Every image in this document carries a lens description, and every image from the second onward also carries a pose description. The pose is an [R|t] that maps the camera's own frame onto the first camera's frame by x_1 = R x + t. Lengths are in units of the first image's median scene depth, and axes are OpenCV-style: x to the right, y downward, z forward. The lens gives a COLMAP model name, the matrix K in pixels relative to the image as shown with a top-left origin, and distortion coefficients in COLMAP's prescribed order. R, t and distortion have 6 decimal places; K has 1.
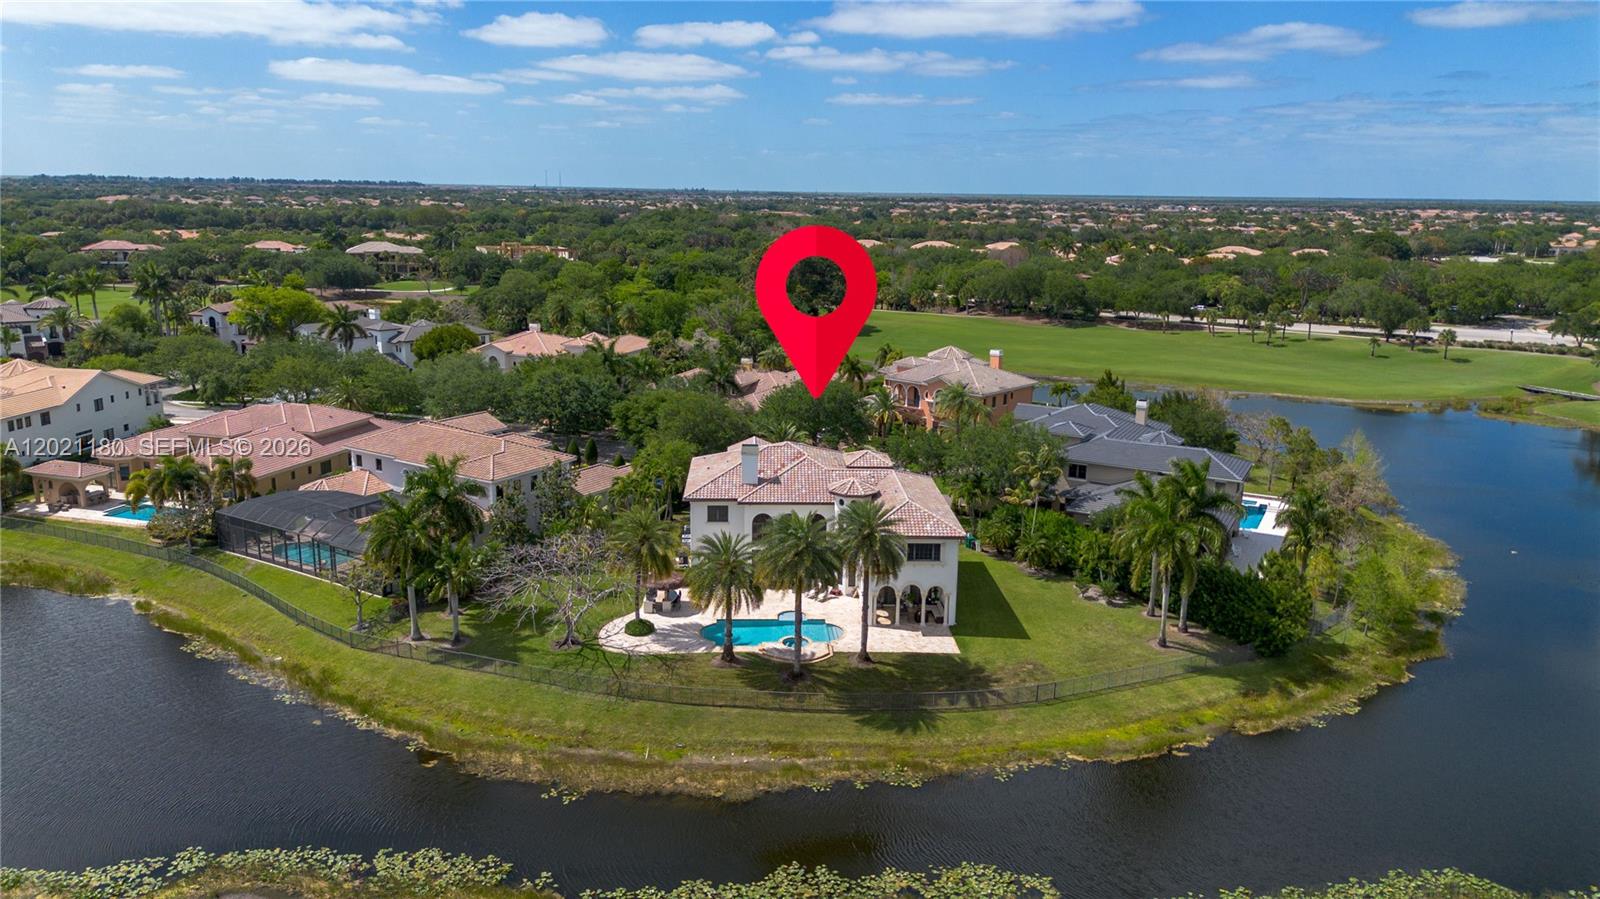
lens RADIAL K [[1115.5, 0, 800.0], [0, 1115.5, 449.5], [0, 0, 1]] dist [0.071581, -0.000718]
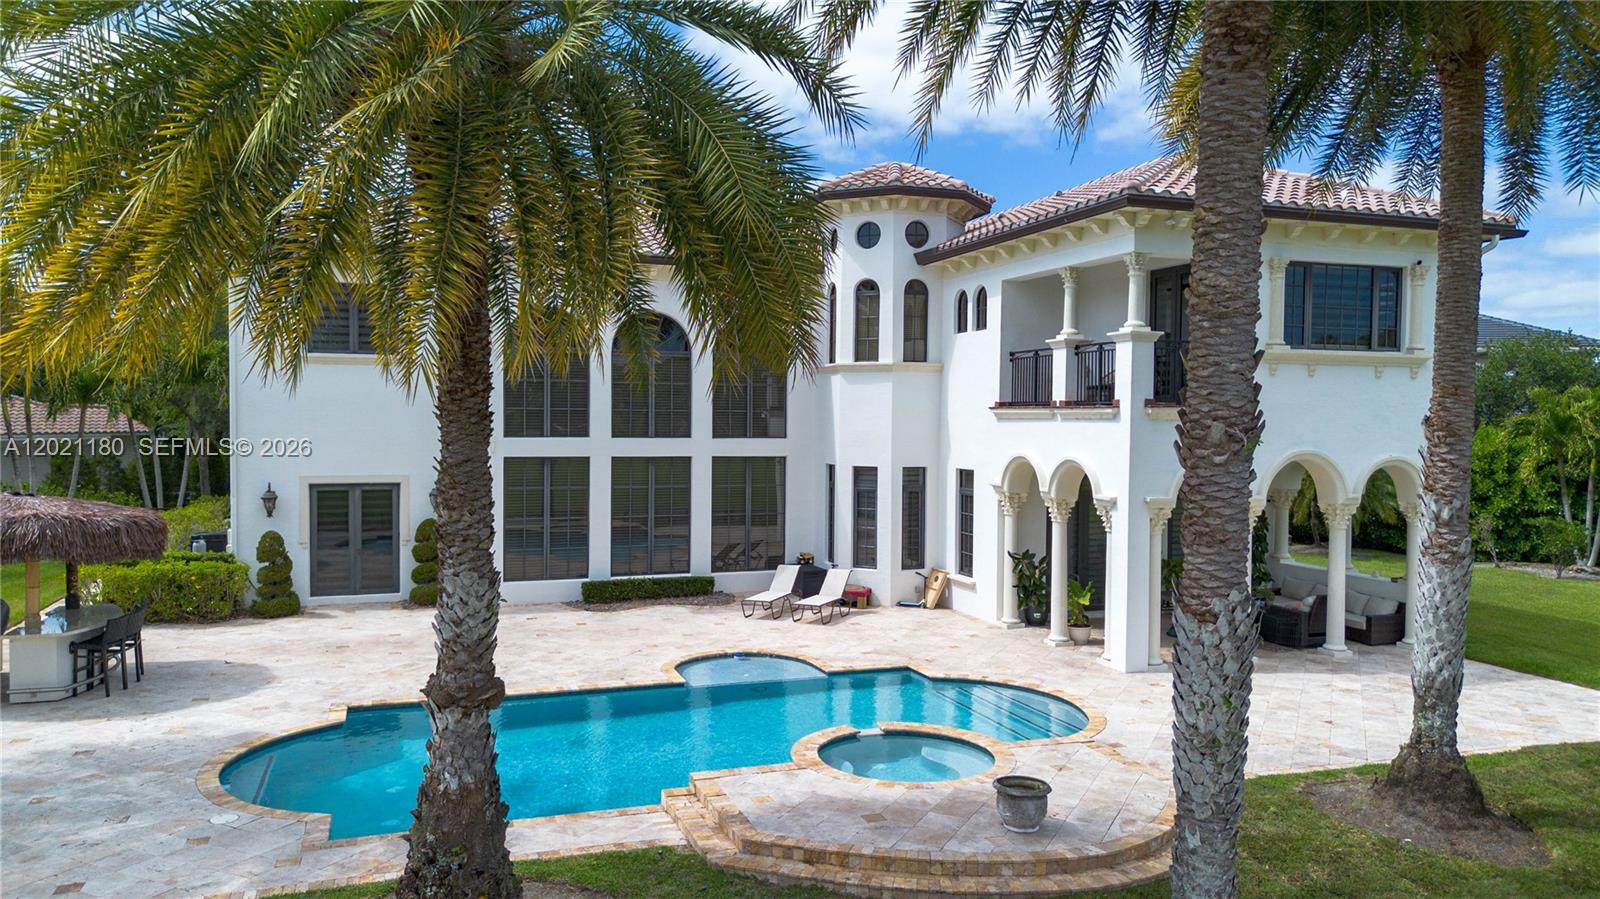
lens RADIAL K [[1148.4, 0, 800.0], [0, 1148.4, 449.5], [0, 0, 1]] dist [0.021926, -0.005083]
pose [[0.950206, -0.011367, 0.311415, -0.063234], [0.075503, 0.977956, -0.194683, 0.160705], [-0.302337, 0.208502, 0.930118, 0.851761]]
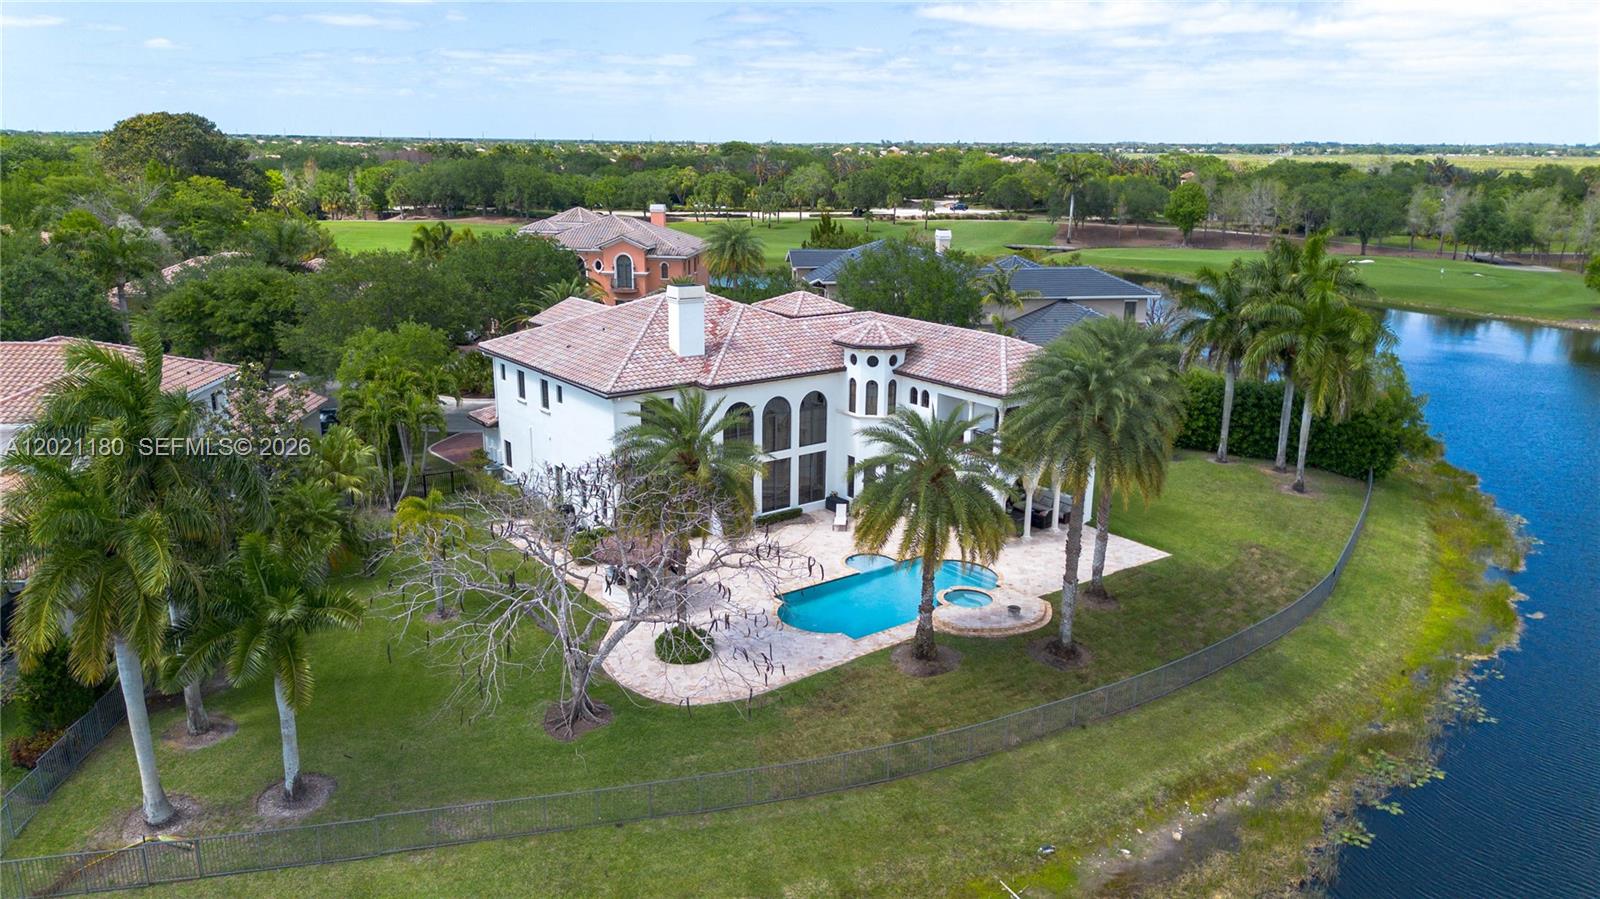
lens RADIAL K [[1148.4, 0, 800.0], [0, 1148.4, 449.5], [0, 0, 1]] dist [0.021926, -0.005083]
pose [[0.811803, -0.155287, 0.562906, -0.373009], [0.139333, 0.987659, 0.071521, 0.048552], [-0.567065, 0.020370, 0.823421, 0.582699]]
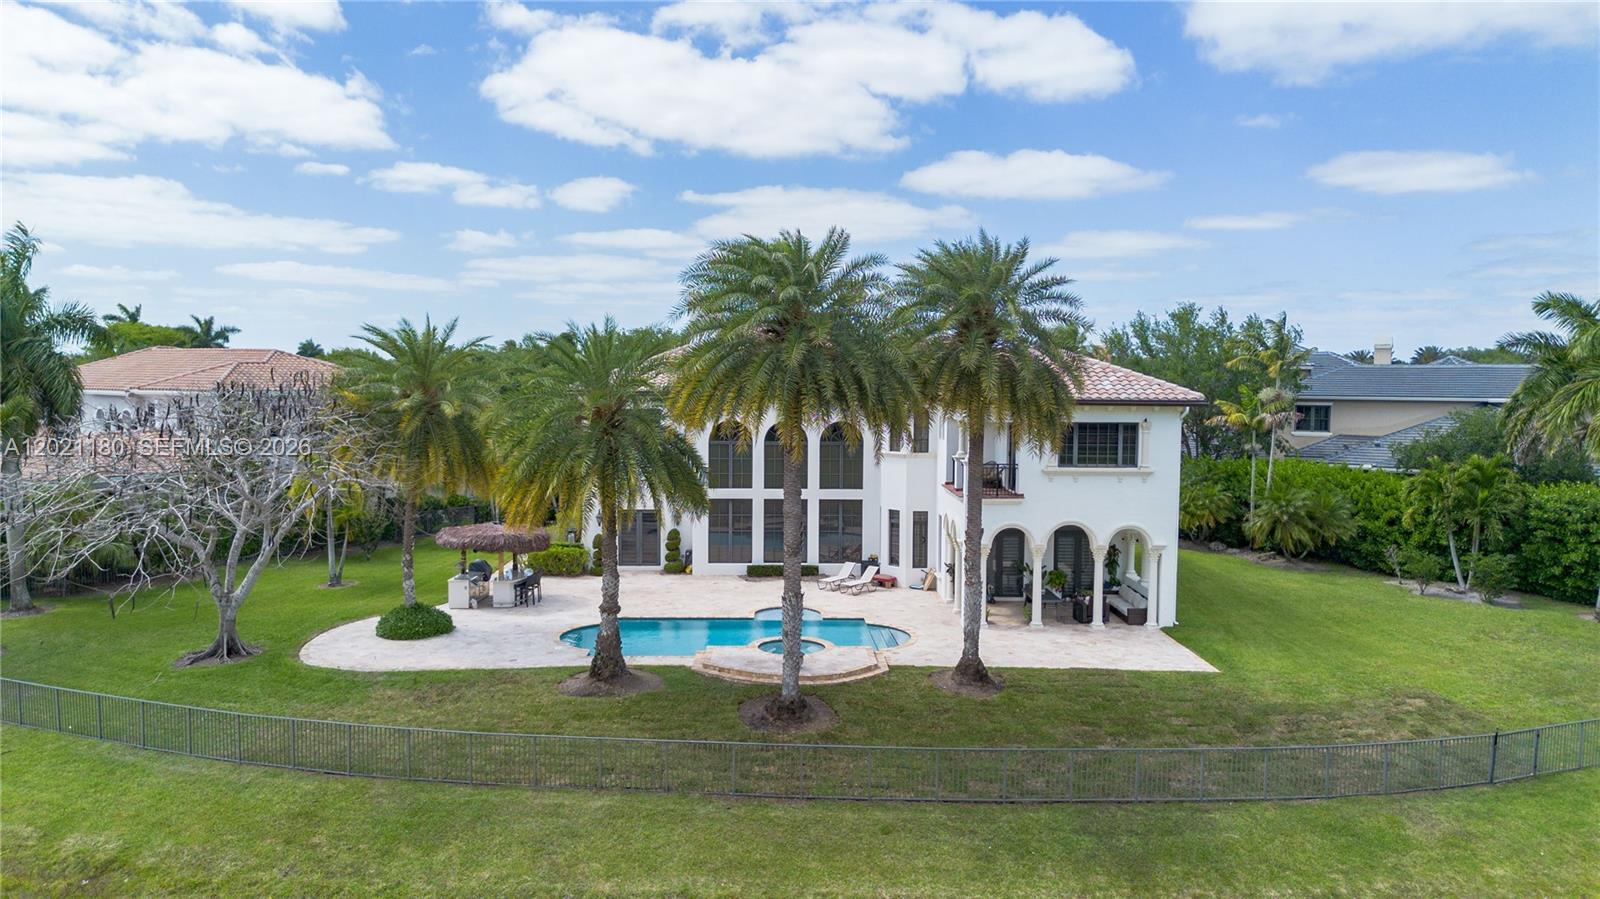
lens RADIAL K [[1148.4, 0, 800.0], [0, 1148.4, 449.5], [0, 0, 1]] dist [0.021926, -0.005083]
pose [[0.999976, -0.002810, -0.006304, 0.003020], [0.001676, 0.984887, -0.173187, 0.173331], [0.006695, 0.173173, 0.984869, 0.594581]]
